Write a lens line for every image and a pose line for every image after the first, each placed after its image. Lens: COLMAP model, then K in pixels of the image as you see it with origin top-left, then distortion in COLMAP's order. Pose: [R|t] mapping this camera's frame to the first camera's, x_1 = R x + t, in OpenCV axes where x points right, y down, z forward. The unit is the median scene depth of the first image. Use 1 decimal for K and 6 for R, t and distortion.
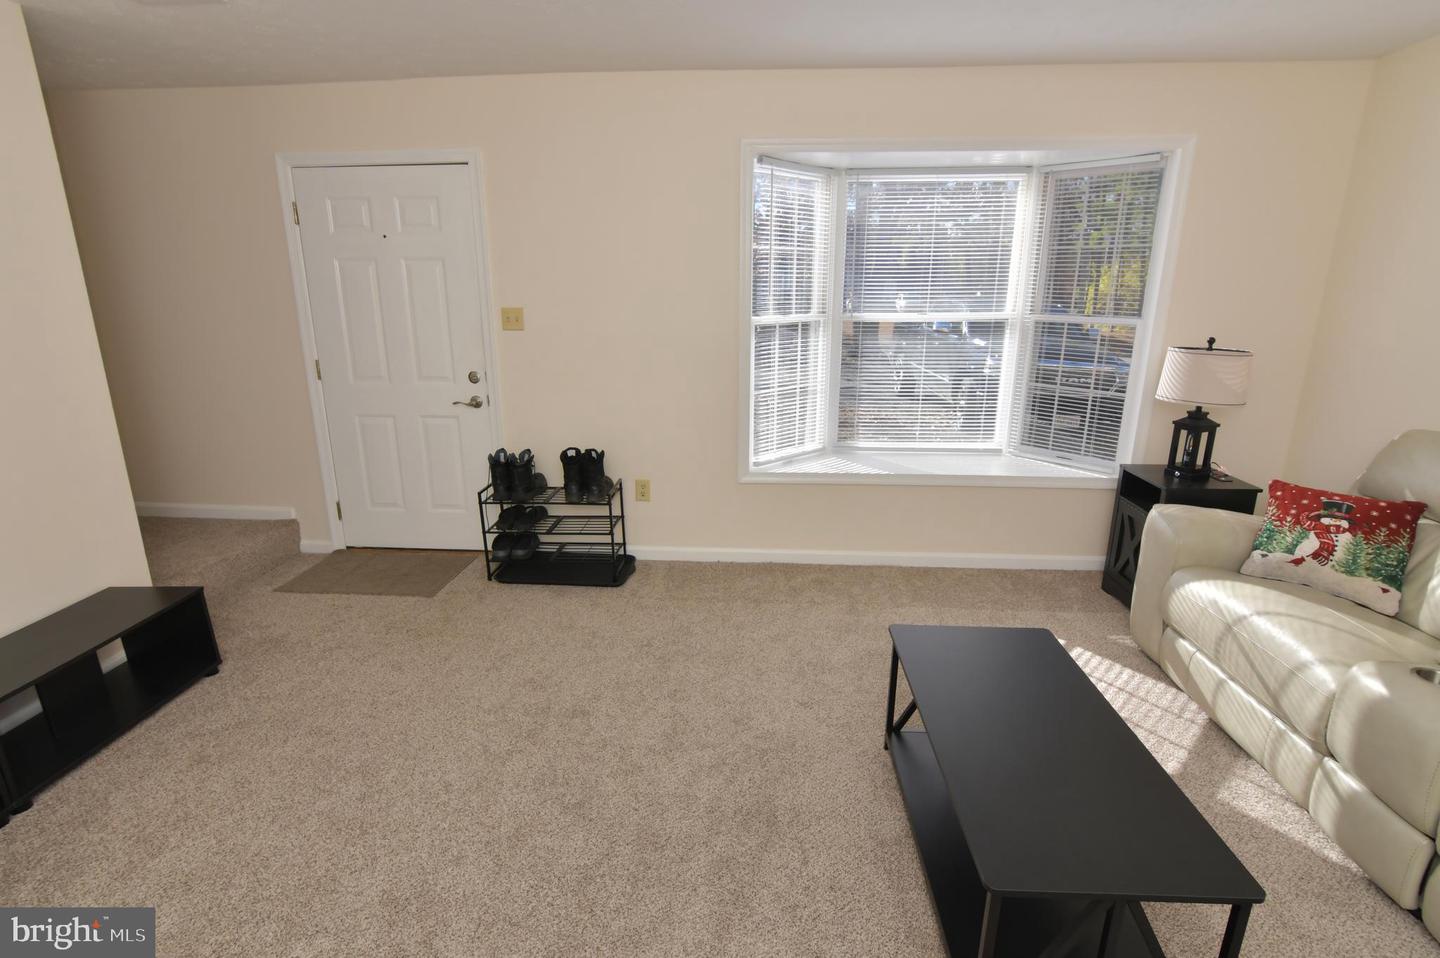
lens RADIAL K [[684.7, 0, 720.0], [0, 684.7, 479.0], [0, 0, 1]] dist [-0.027004, 0.000016]
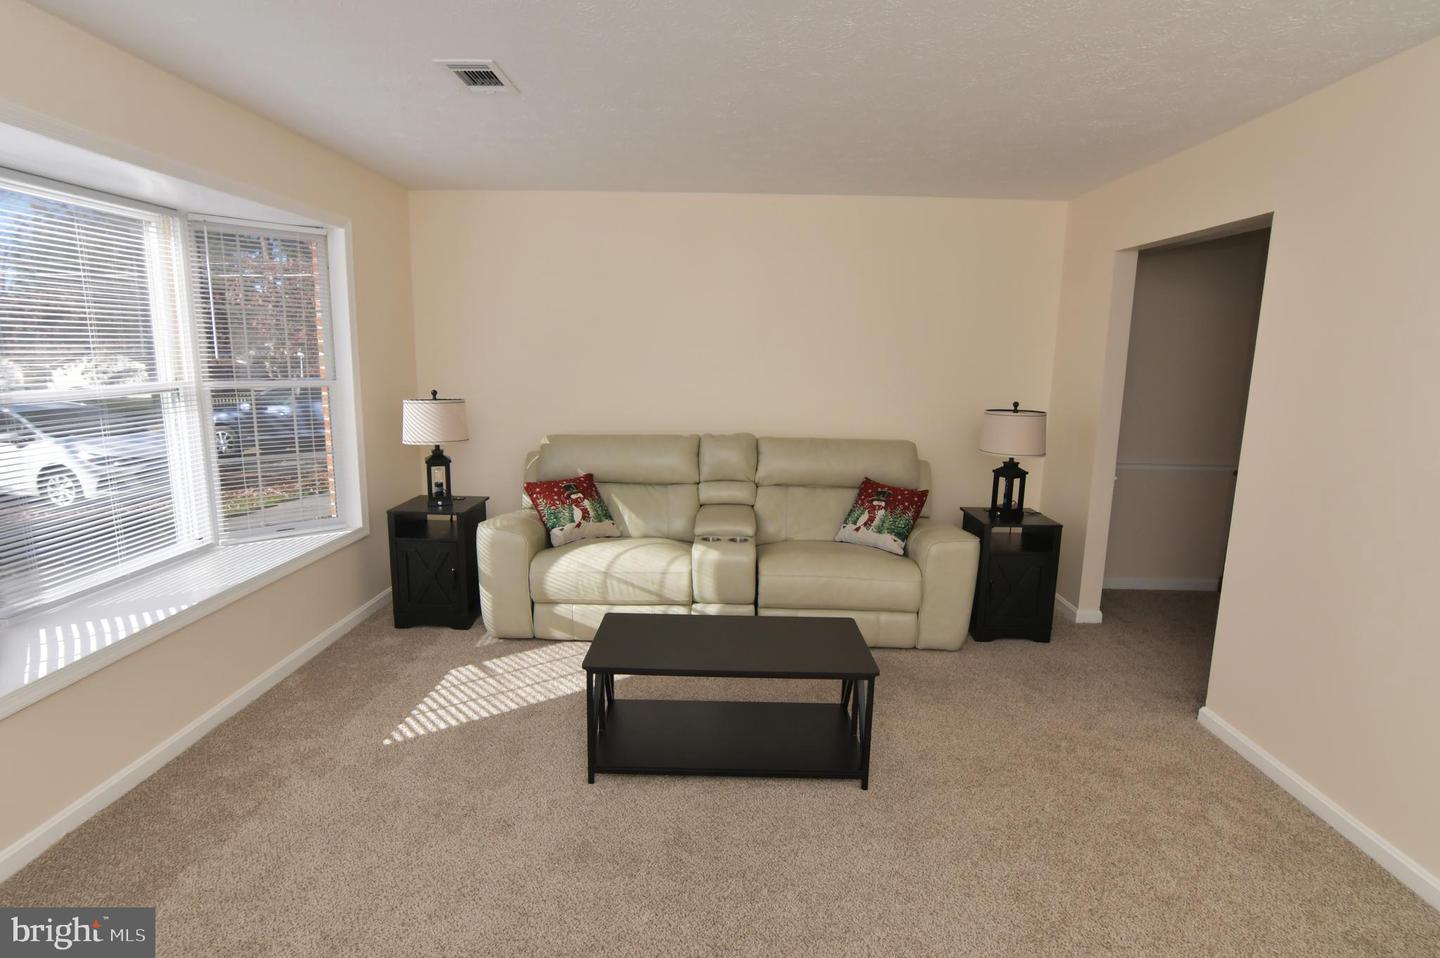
lens RADIAL K [[684.7, 0, 720.0], [0, 684.7, 479.0], [0, 0, 1]] dist [-0.027004, 0.000016]
pose [[-0.062615, -0.177437, 0.982138, -0.421055], [0.257244, 0.947950, 0.187661, -0.116104], [-0.964316, 0.264400, -0.013711, 0.415177]]
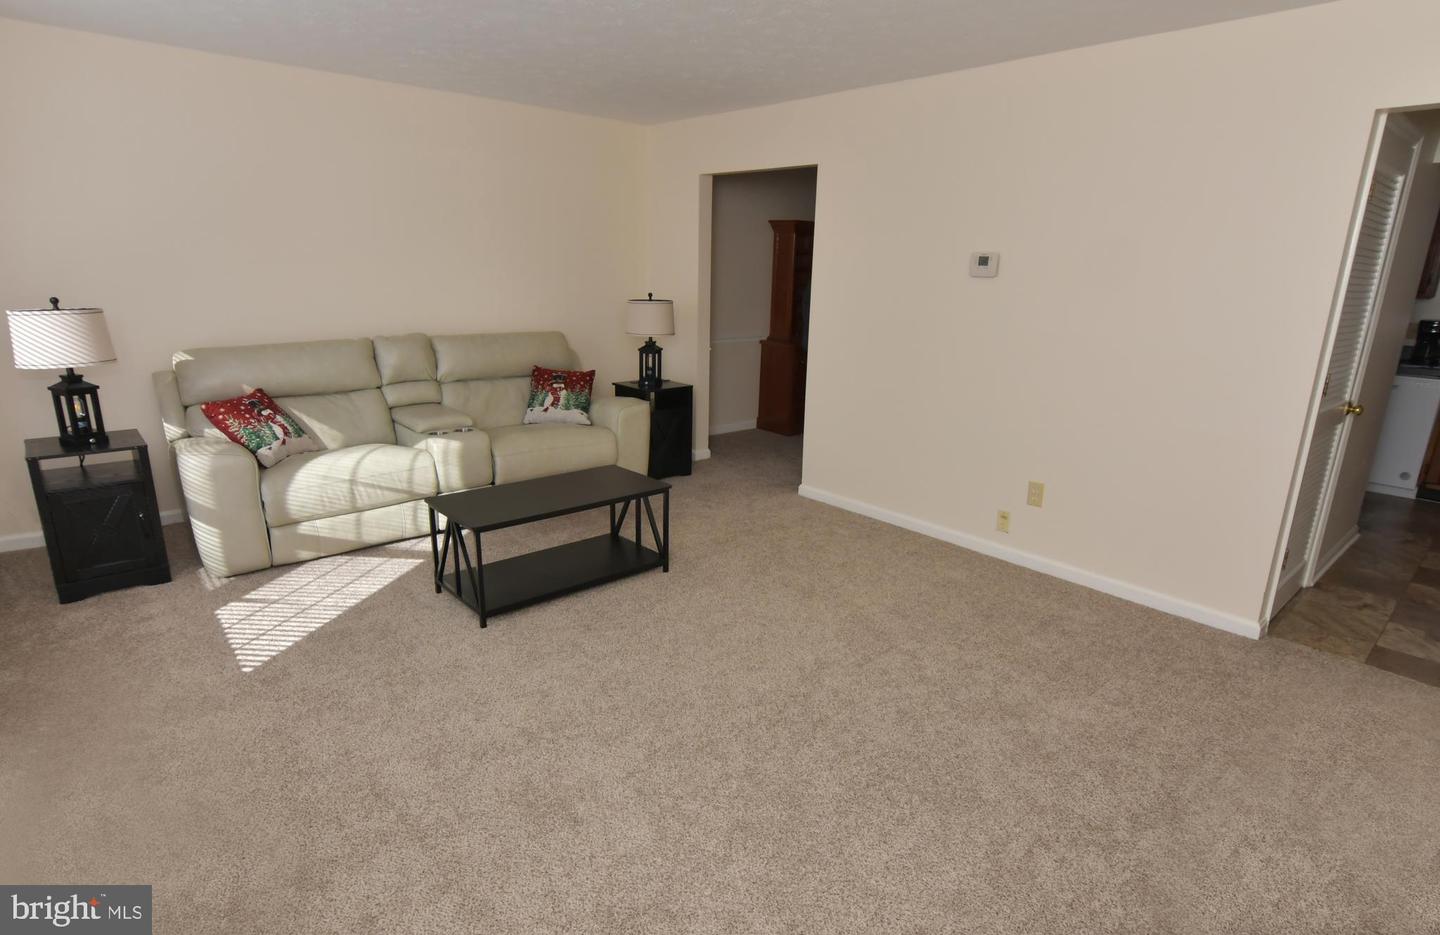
lens RADIAL K [[753.7, 0, 720.0], [0, 753.7, 467.5], [0, 0, 1]] dist [0.000507, 0.000874]
pose [[-0.714669, -0.199165, 0.670509, -0.543563], [0.170225, 0.880261, 0.442905, -0.233548], [-0.678433, 0.430667, -0.595192, 0.824611]]
